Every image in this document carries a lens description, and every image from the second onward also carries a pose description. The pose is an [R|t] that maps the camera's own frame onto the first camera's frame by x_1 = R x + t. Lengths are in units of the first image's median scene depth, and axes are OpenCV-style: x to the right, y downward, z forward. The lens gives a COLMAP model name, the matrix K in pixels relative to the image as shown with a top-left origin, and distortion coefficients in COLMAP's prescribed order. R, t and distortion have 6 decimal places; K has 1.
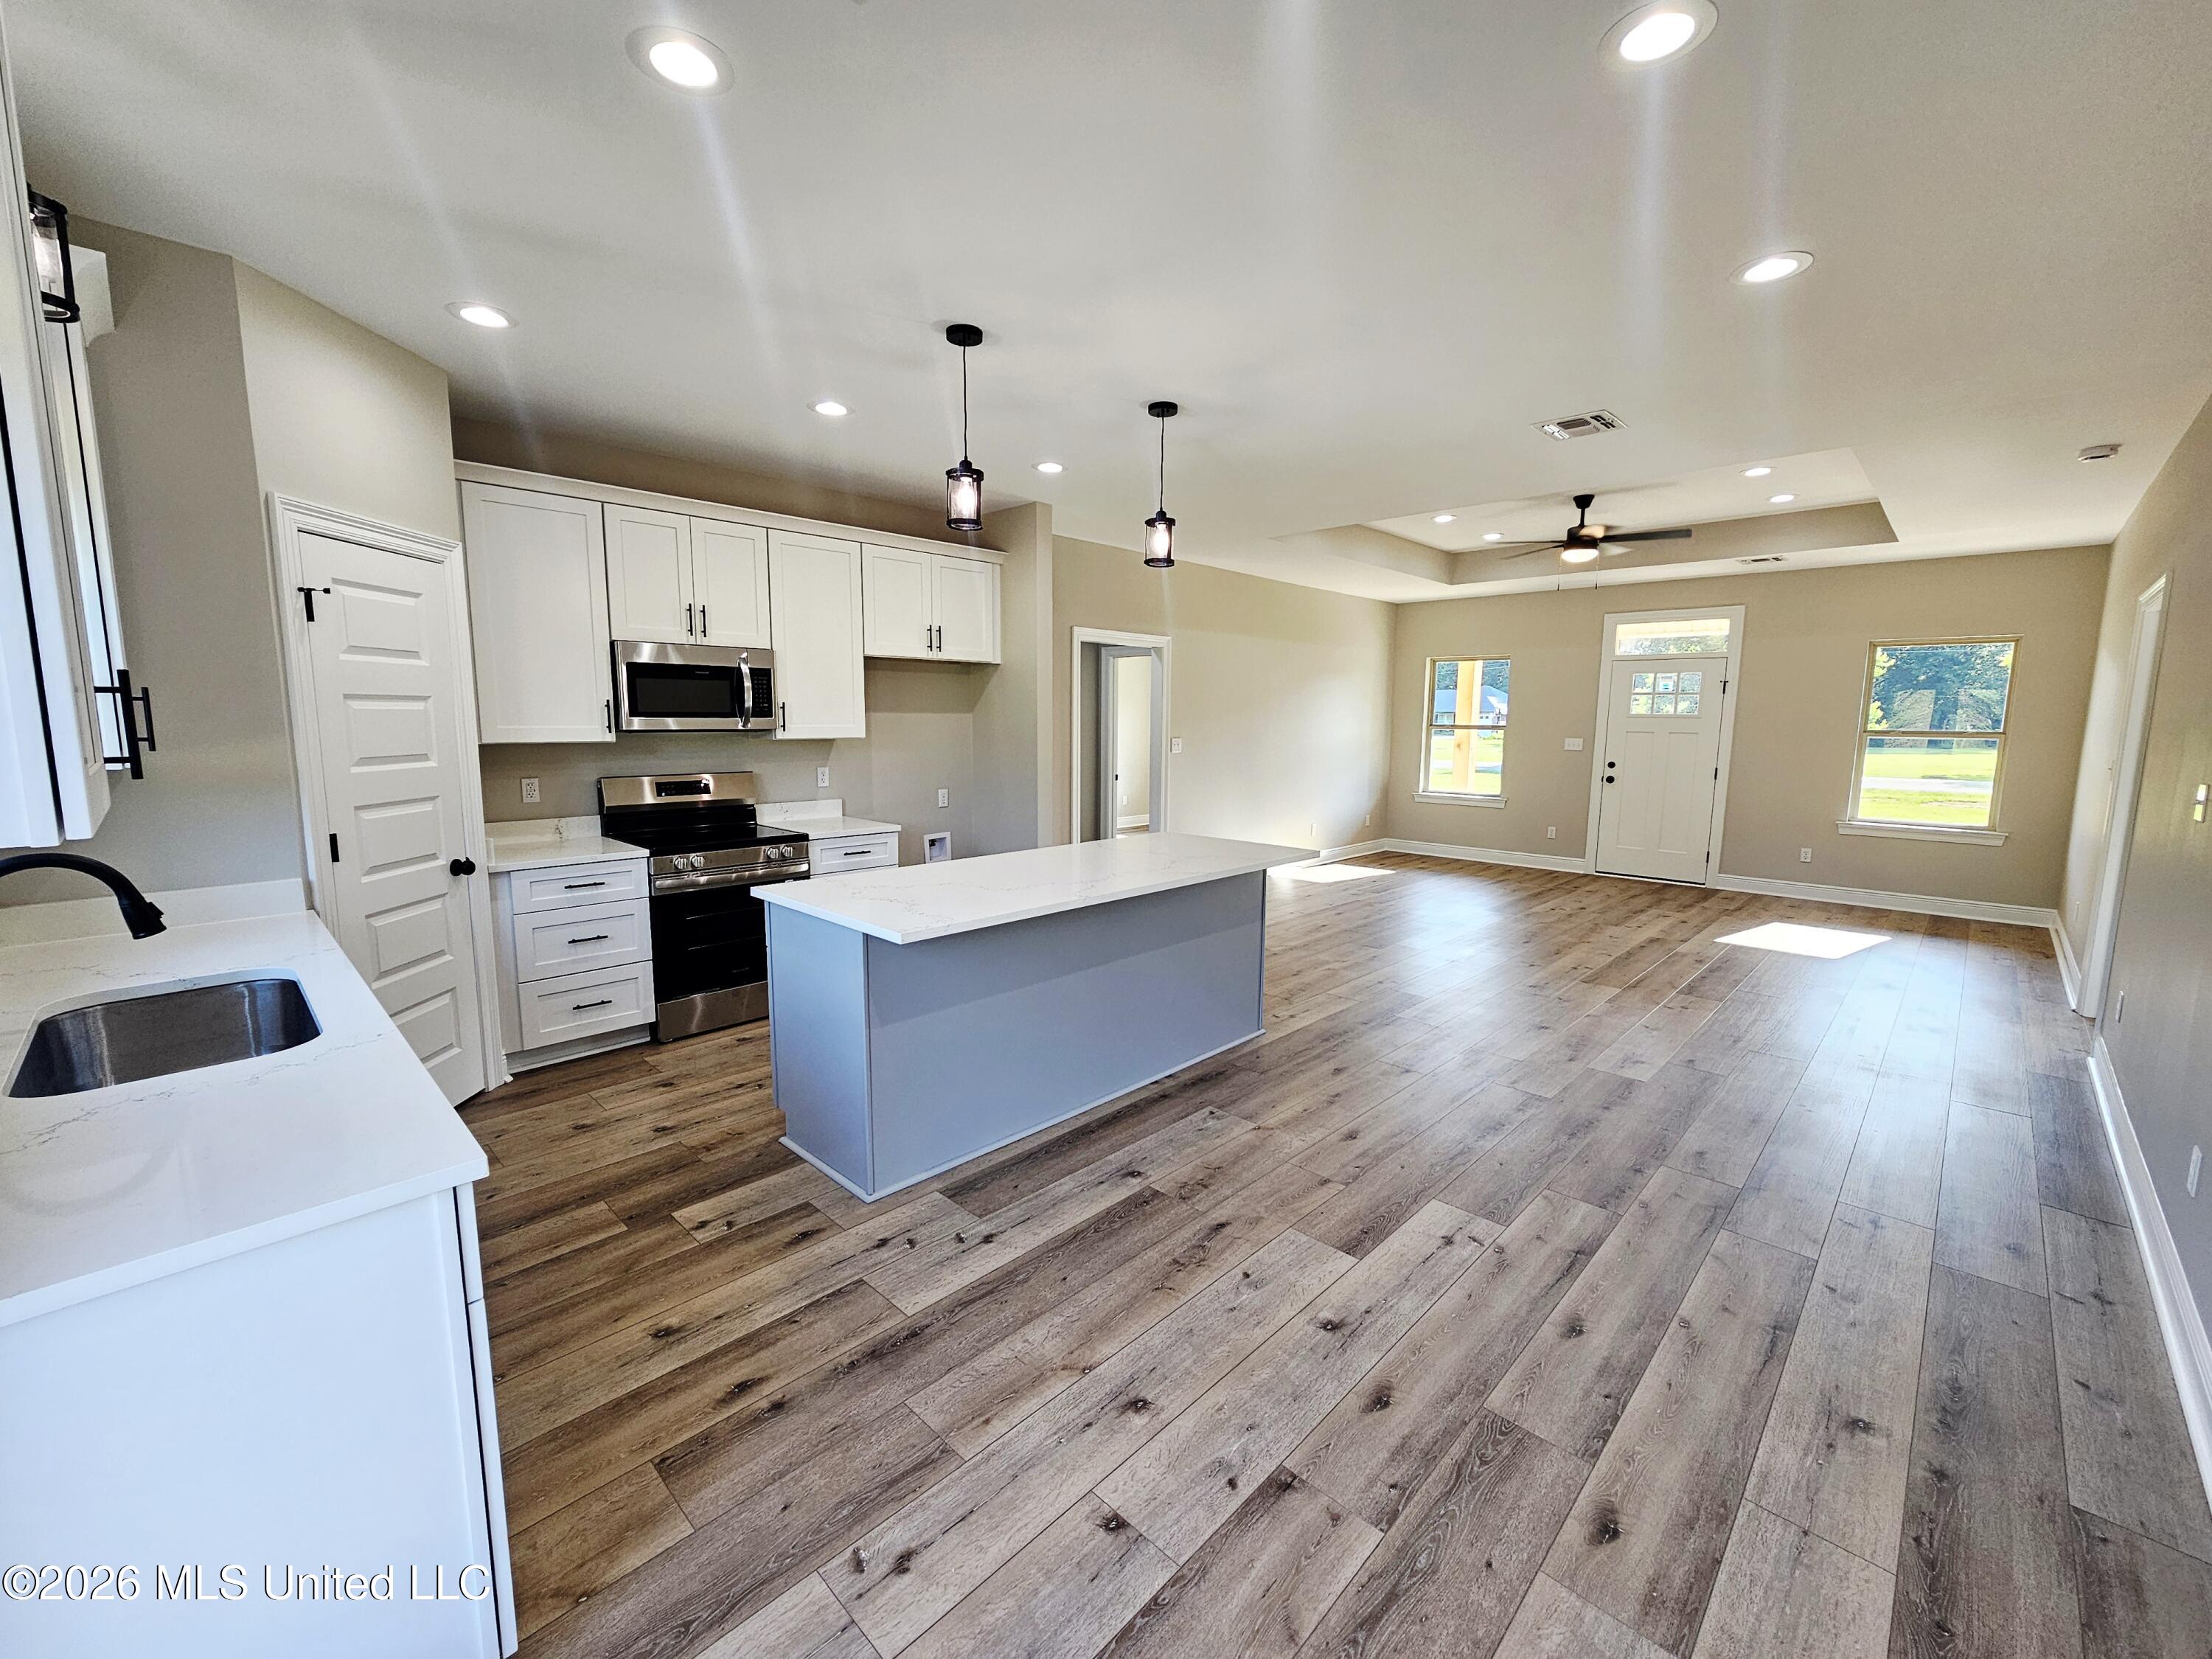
lens RADIAL K [[906.6, 0, 1093.3], [0, 906.6, 827.8], [0, 0, 1]] dist [-0.003232, 0.001155]
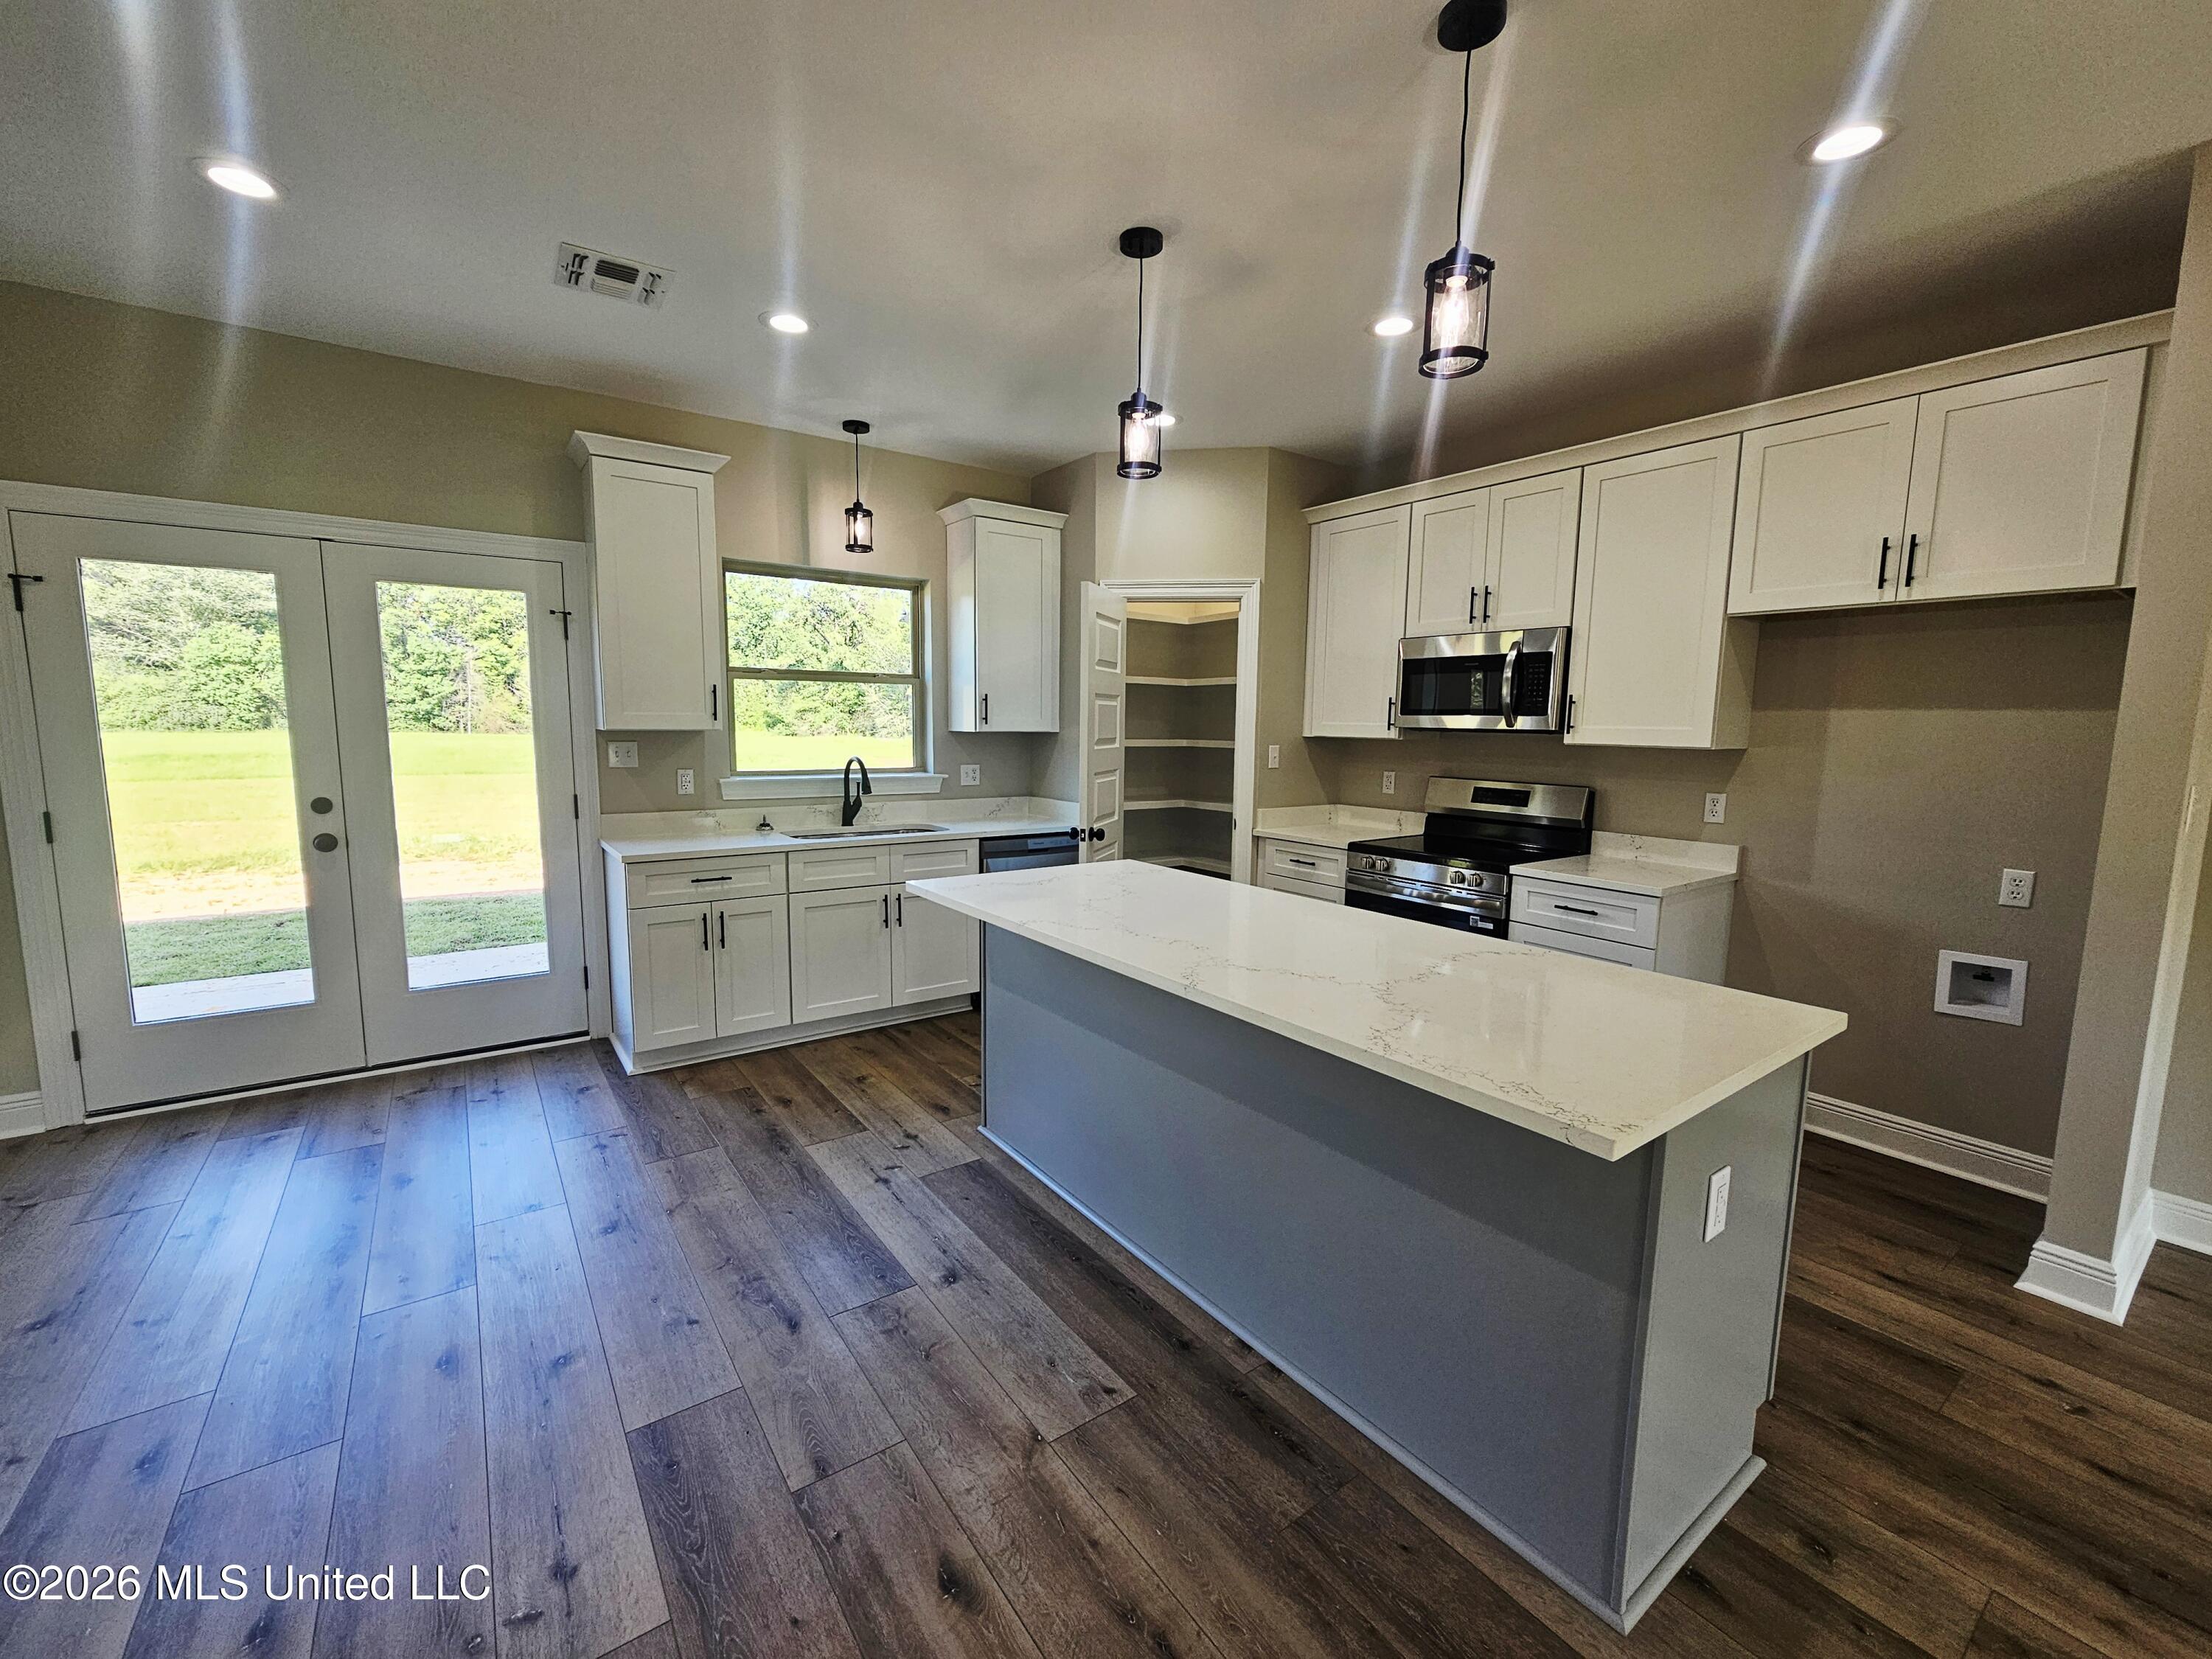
lens RADIAL K [[906.6, 0, 1100.6], [0, 906.6, 822.4], [0, 0, 1]] dist [-0.003232, 0.001155]
pose [[-0.165266, 0.101220, -0.981041, 0.659571], [-0.138333, 0.982507, 0.124674, -0.103731], [0.976500, 0.156314, -0.148373, 1.040372]]
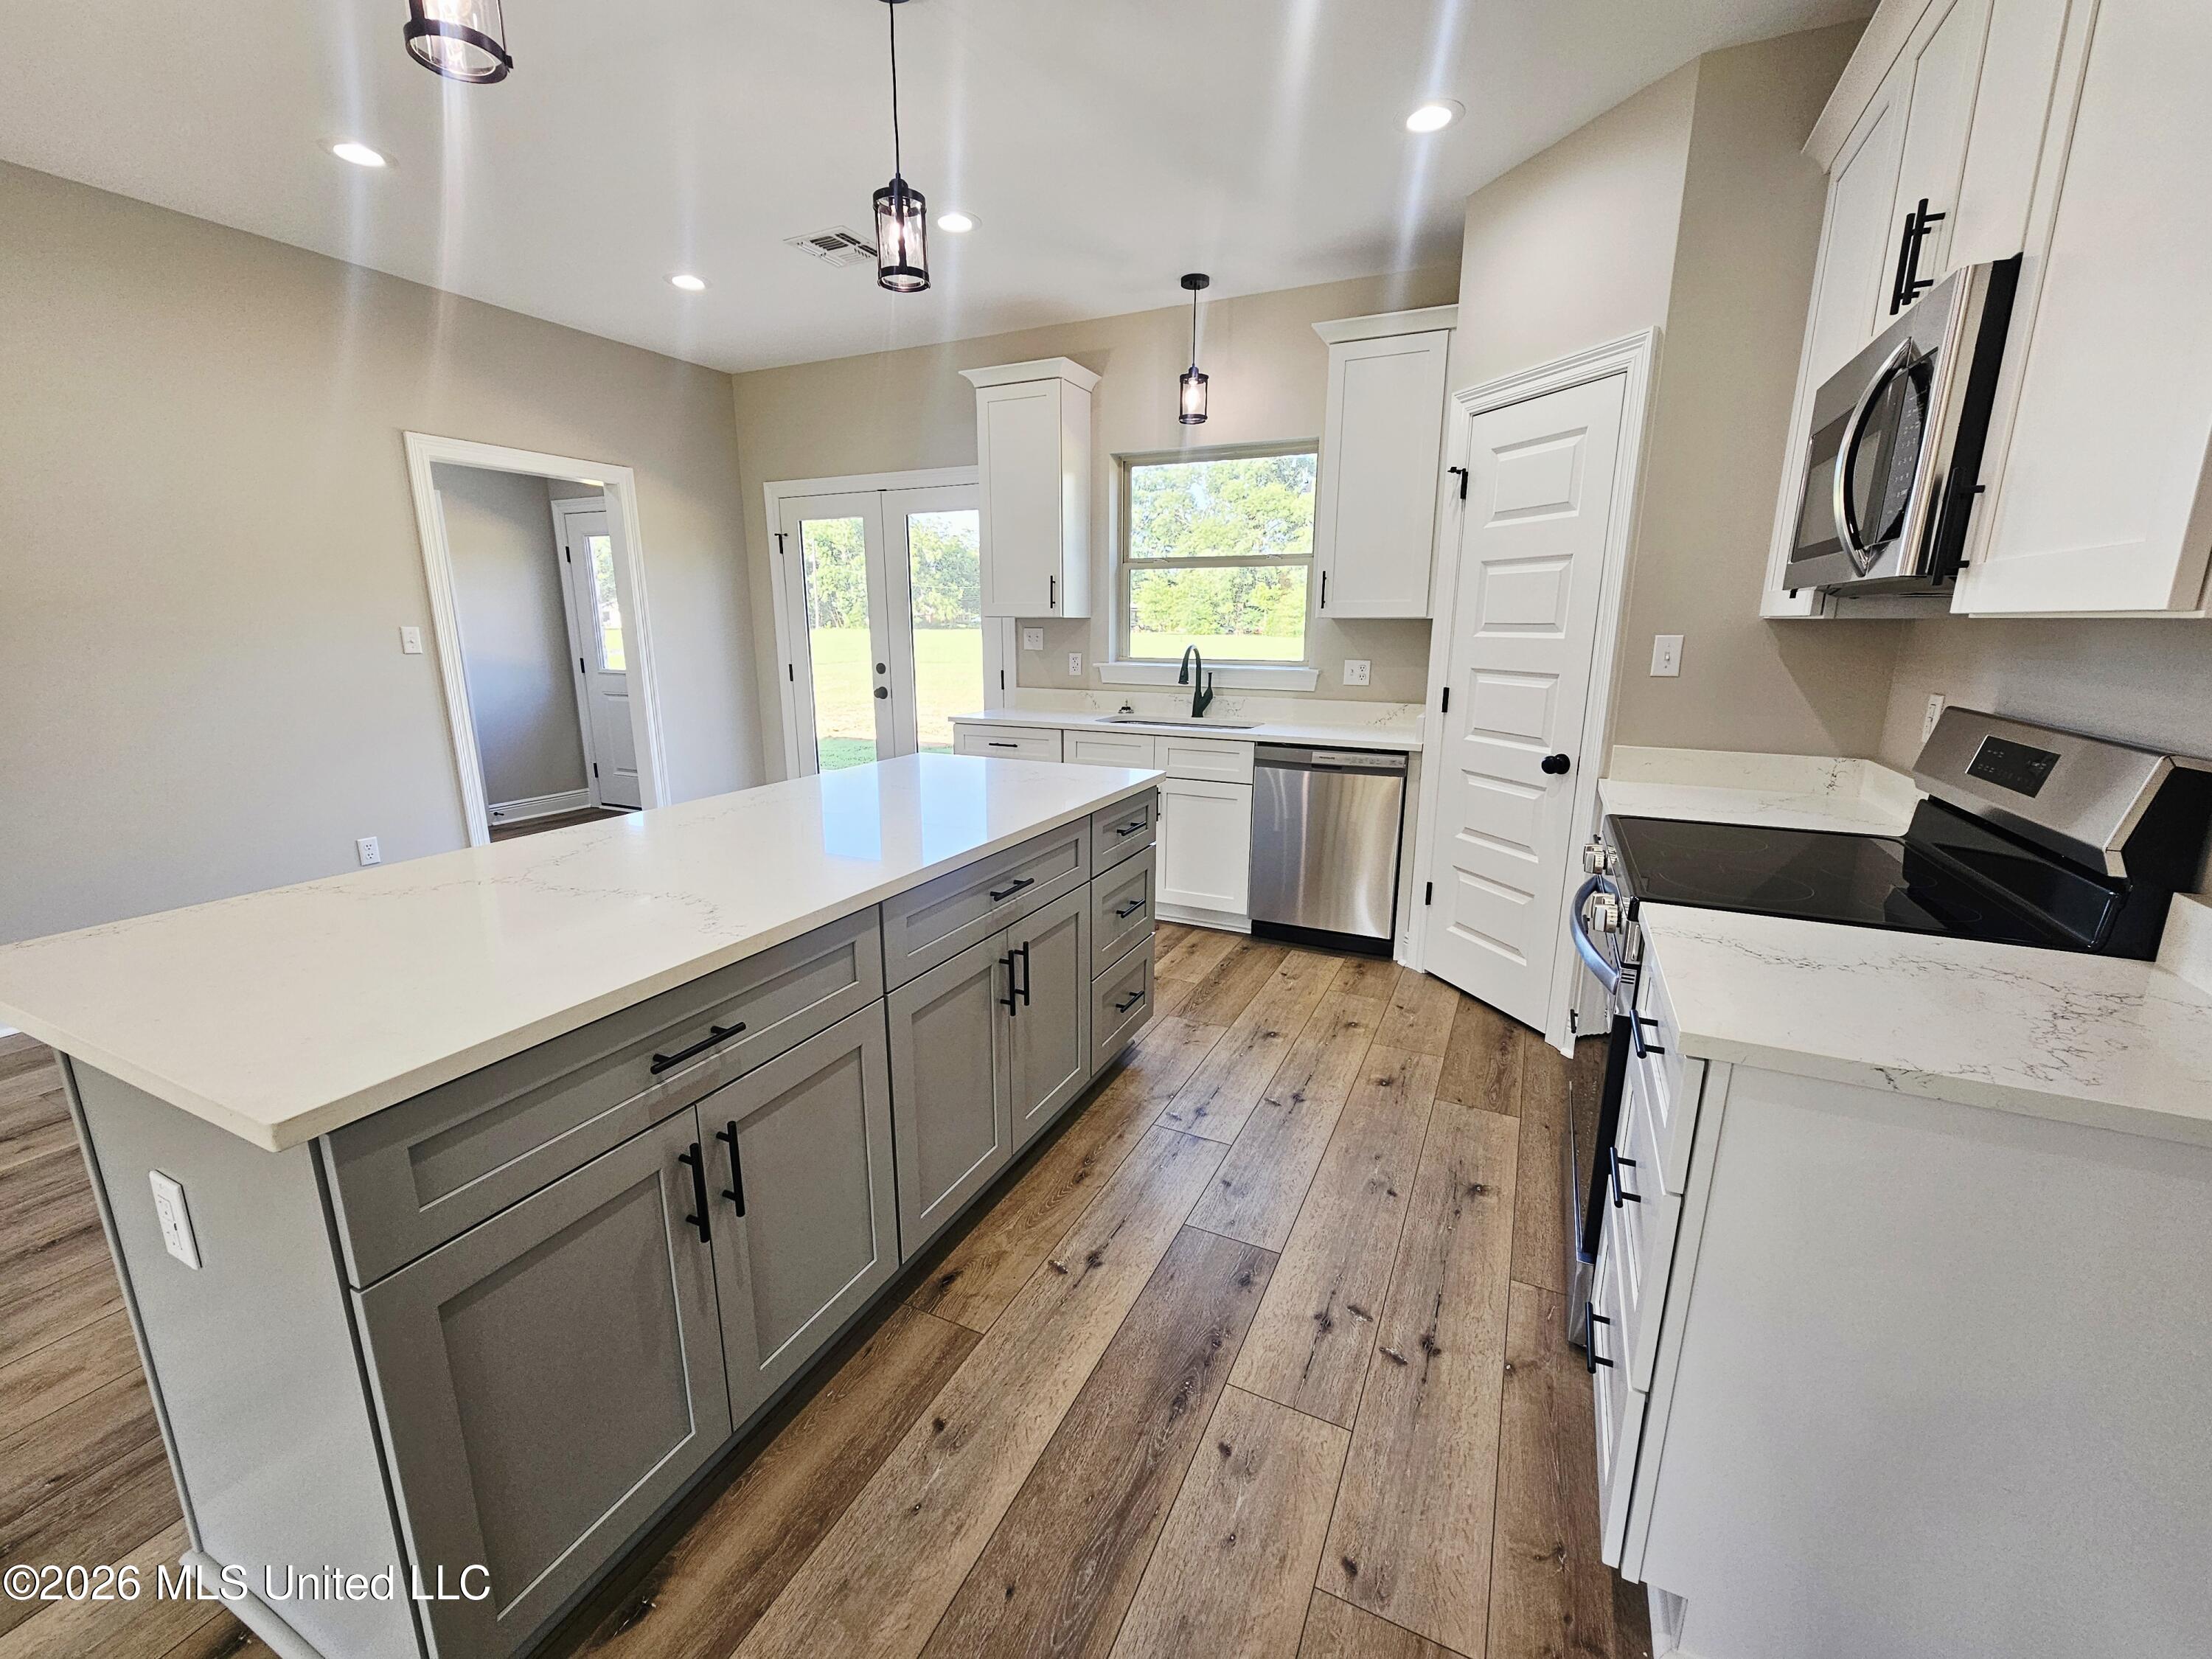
lens RADIAL K [[906.6, 0, 1108.0], [0, 906.6, 832.4], [0, 0, 1]] dist [-0.003232, 0.001155]
pose [[-0.943048, 0.066097, -0.326024, -0.030446], [-0.051456, 0.939282, 0.339267, -0.162381], [0.328653, 0.336721, -0.882387, 1.650289]]
